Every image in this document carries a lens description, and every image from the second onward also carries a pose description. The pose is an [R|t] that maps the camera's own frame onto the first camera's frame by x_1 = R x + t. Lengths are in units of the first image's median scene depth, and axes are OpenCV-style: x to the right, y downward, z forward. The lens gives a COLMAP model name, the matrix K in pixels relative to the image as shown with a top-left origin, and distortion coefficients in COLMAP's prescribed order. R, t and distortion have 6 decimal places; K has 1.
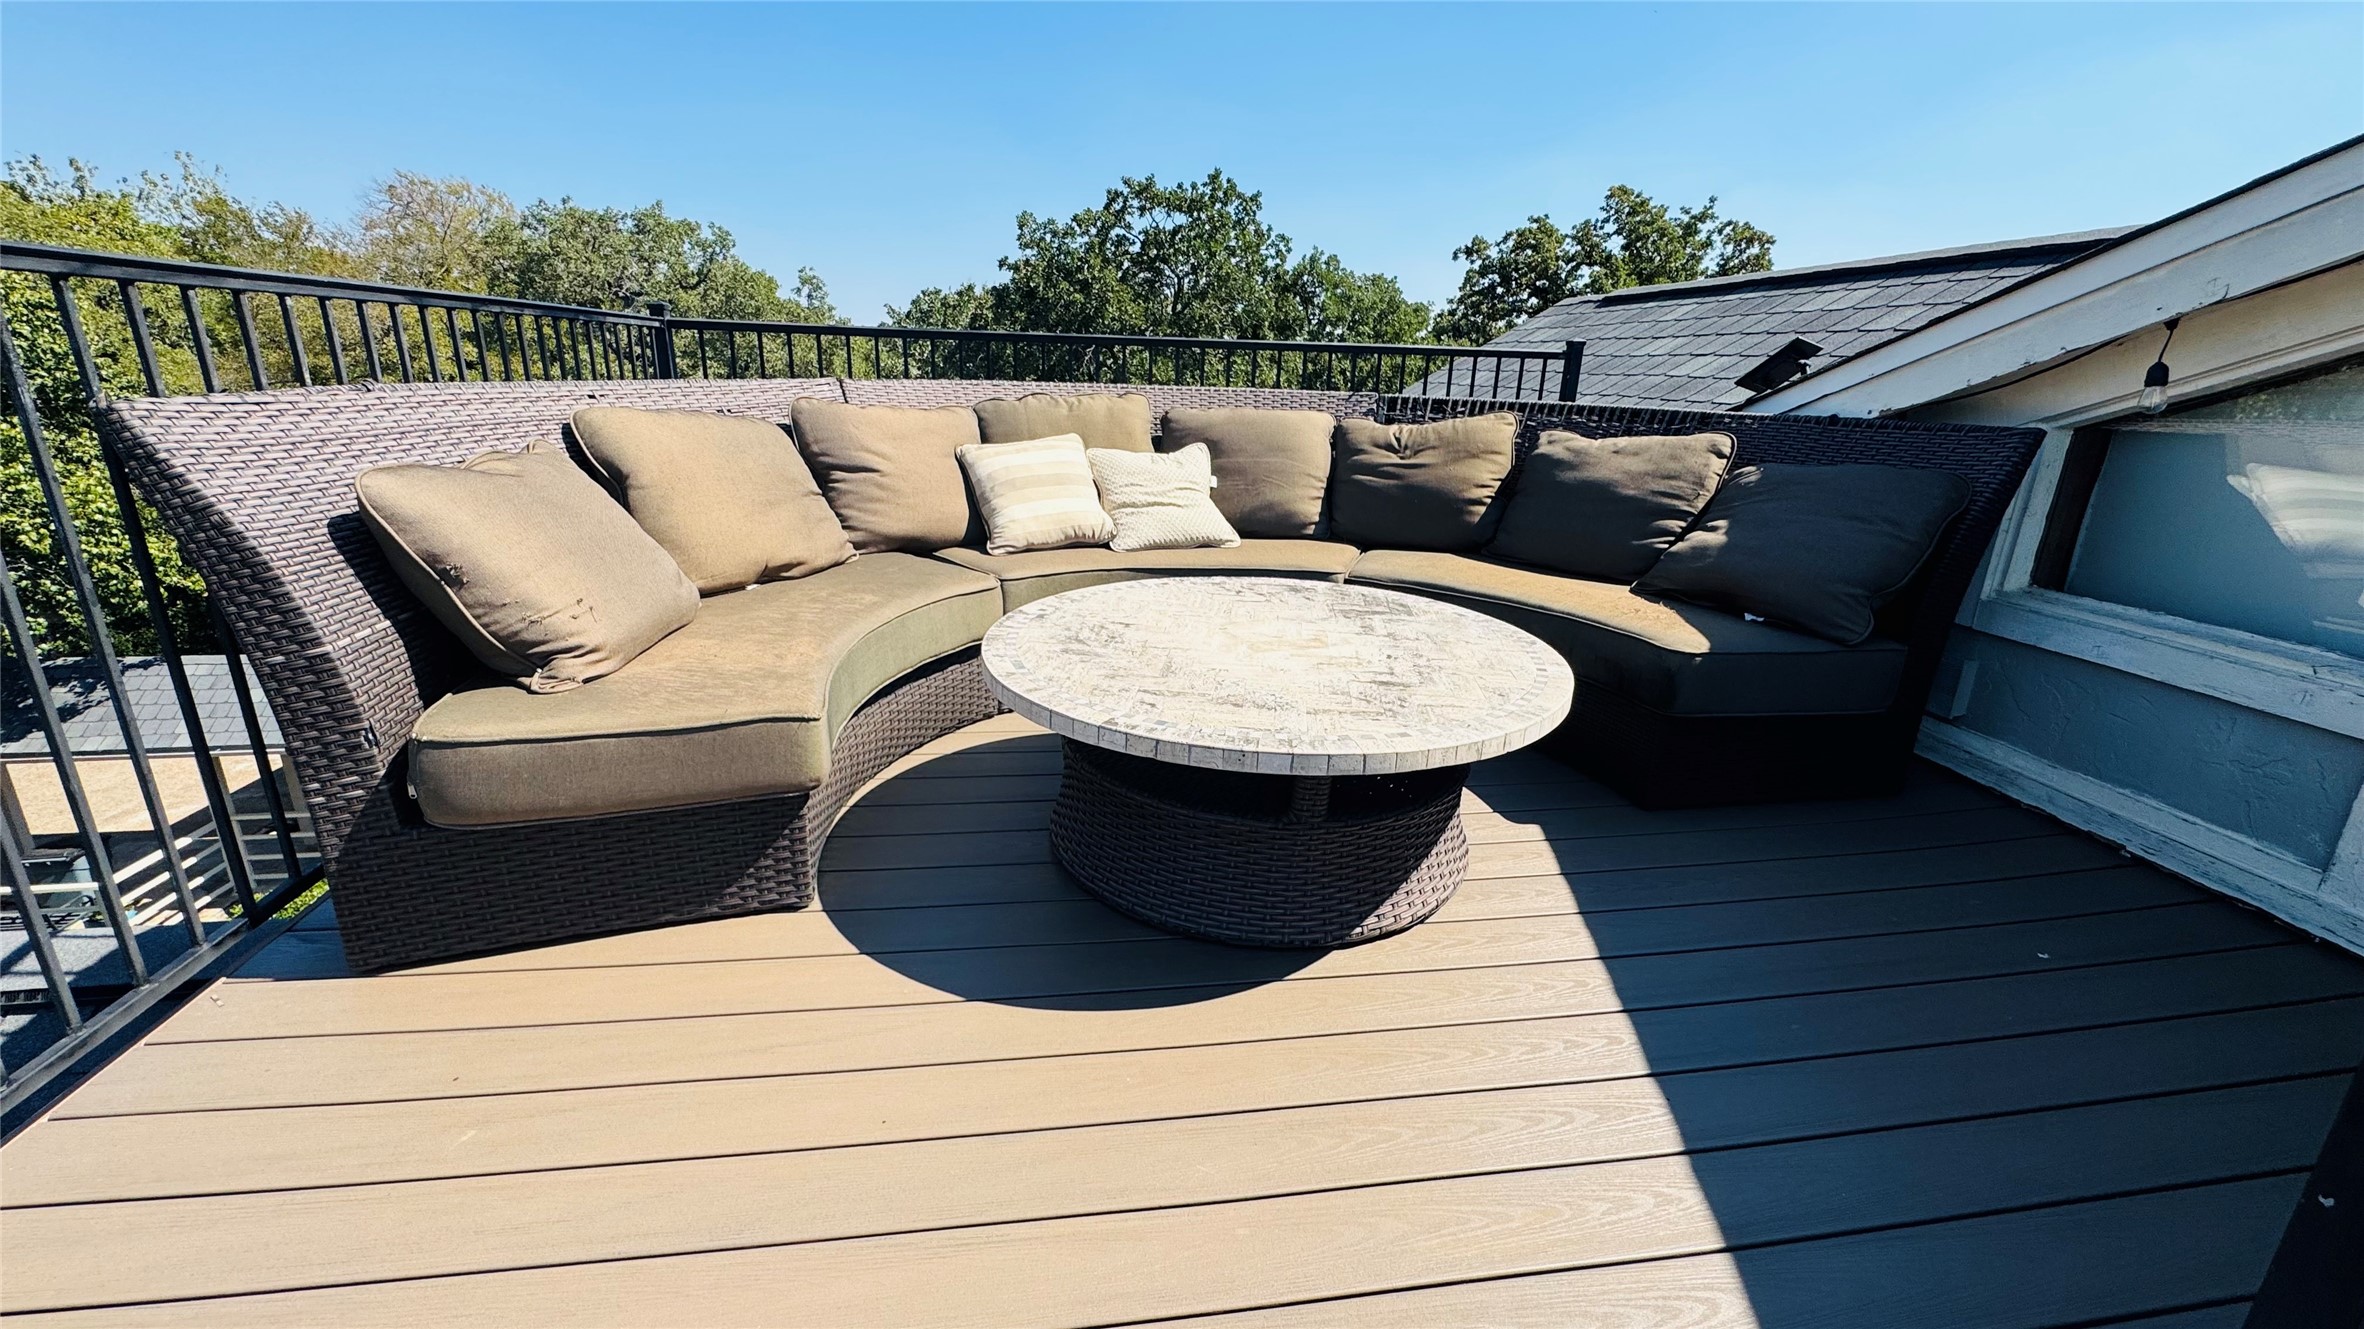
lens RADIAL K [[946.2, 0, 1184.4], [0, 946.2, 661.6], [0, 0, 1]] dist [-0.009715, -0.000025]
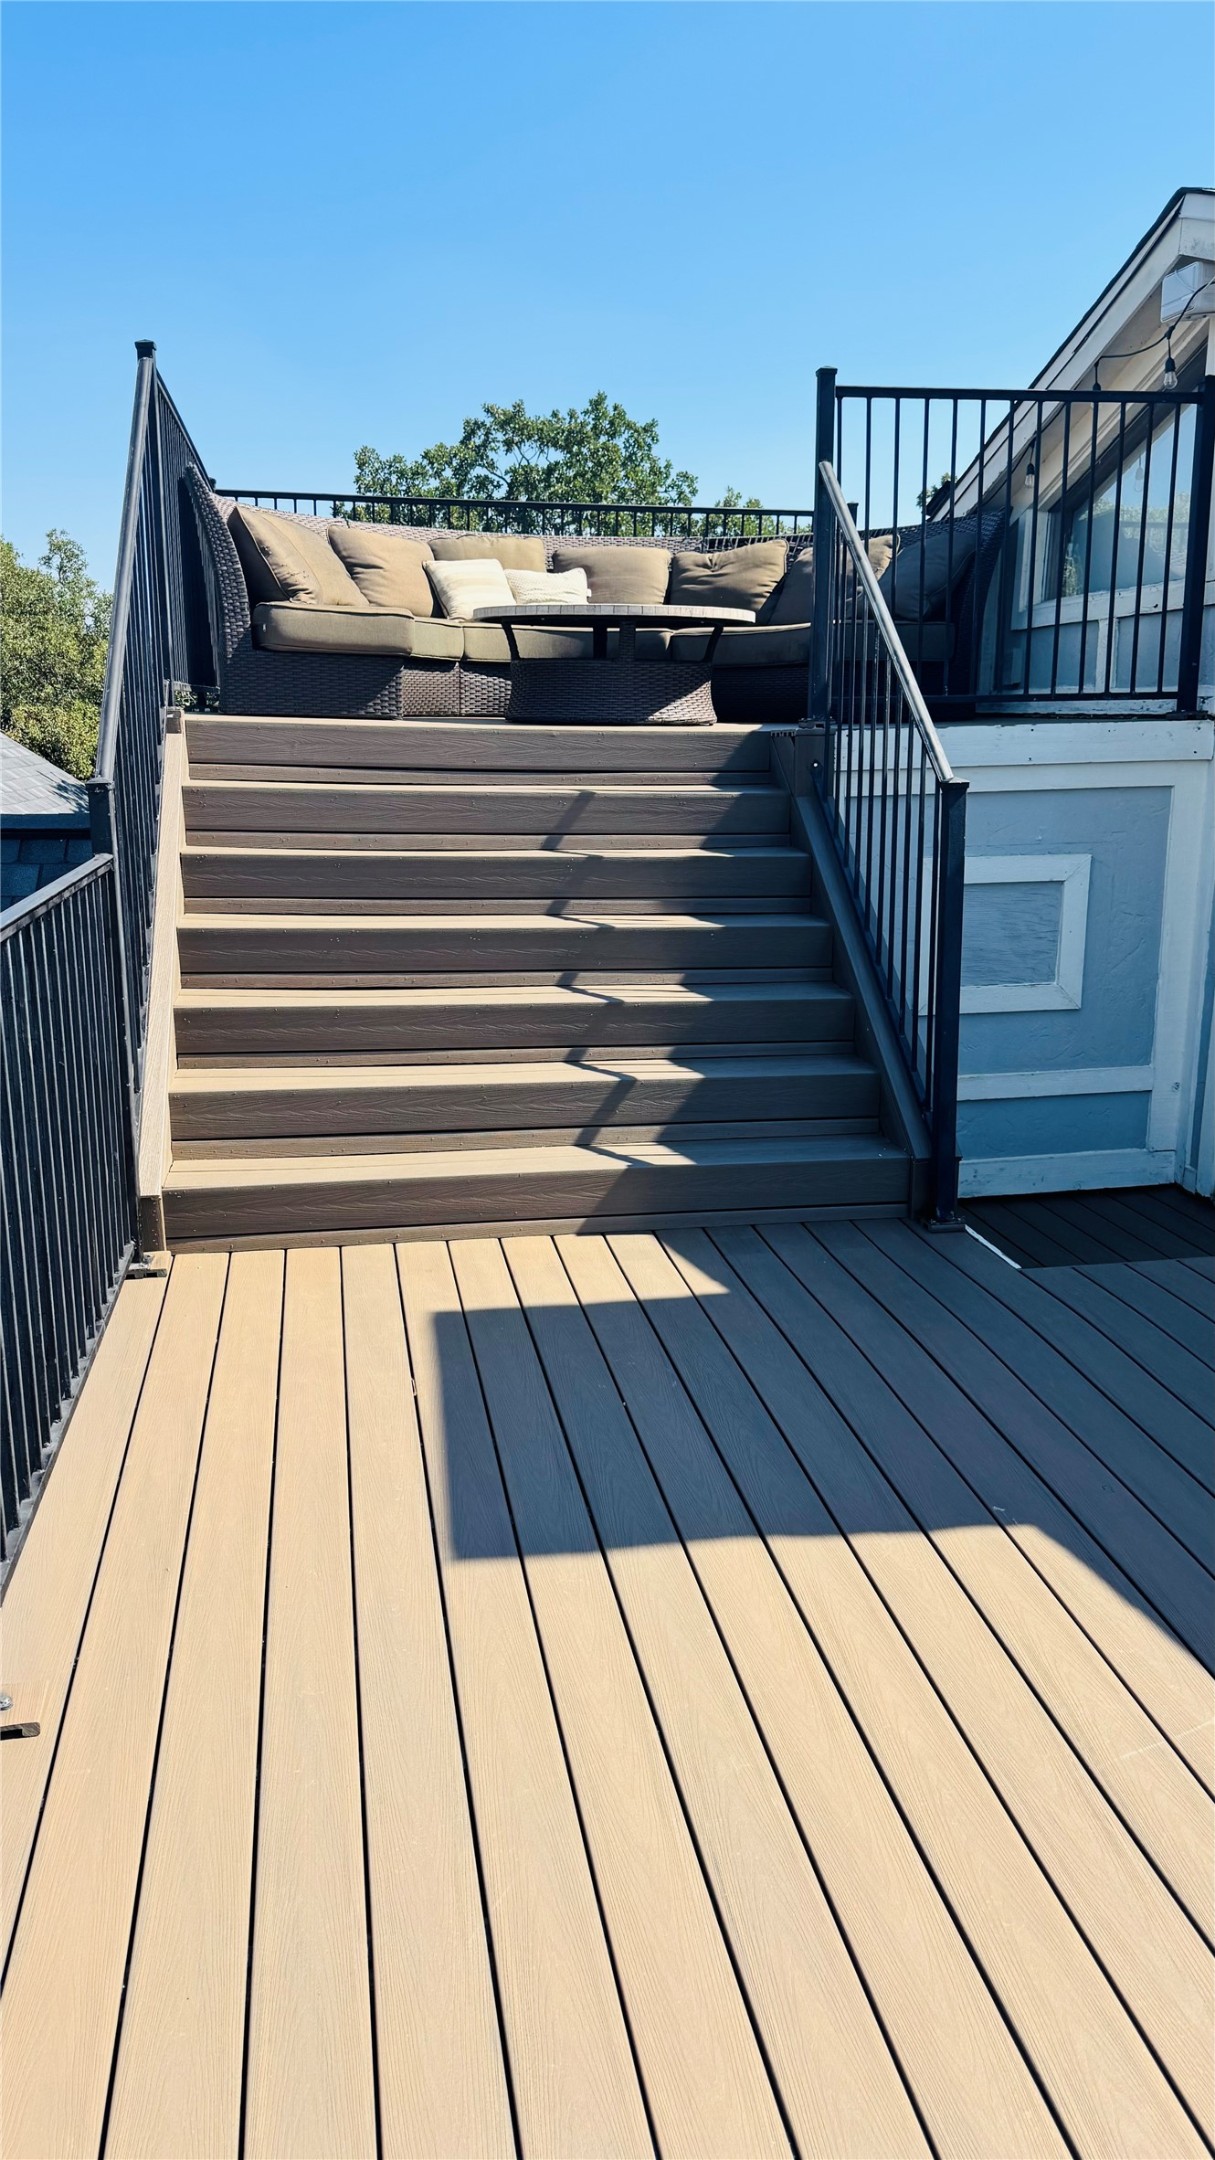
lens RADIAL K [[1528.9, 0, 607.5], [0, 1528.9, 1080.0], [0, 0, 1]] dist [0.016189, -0.000519]
pose [[0.999447, -0.025631, 0.021183, -0.002101], [0.026908, 0.997690, -0.062367, 0.147802], [-0.019536, 0.062903, 0.997828, -0.275420]]
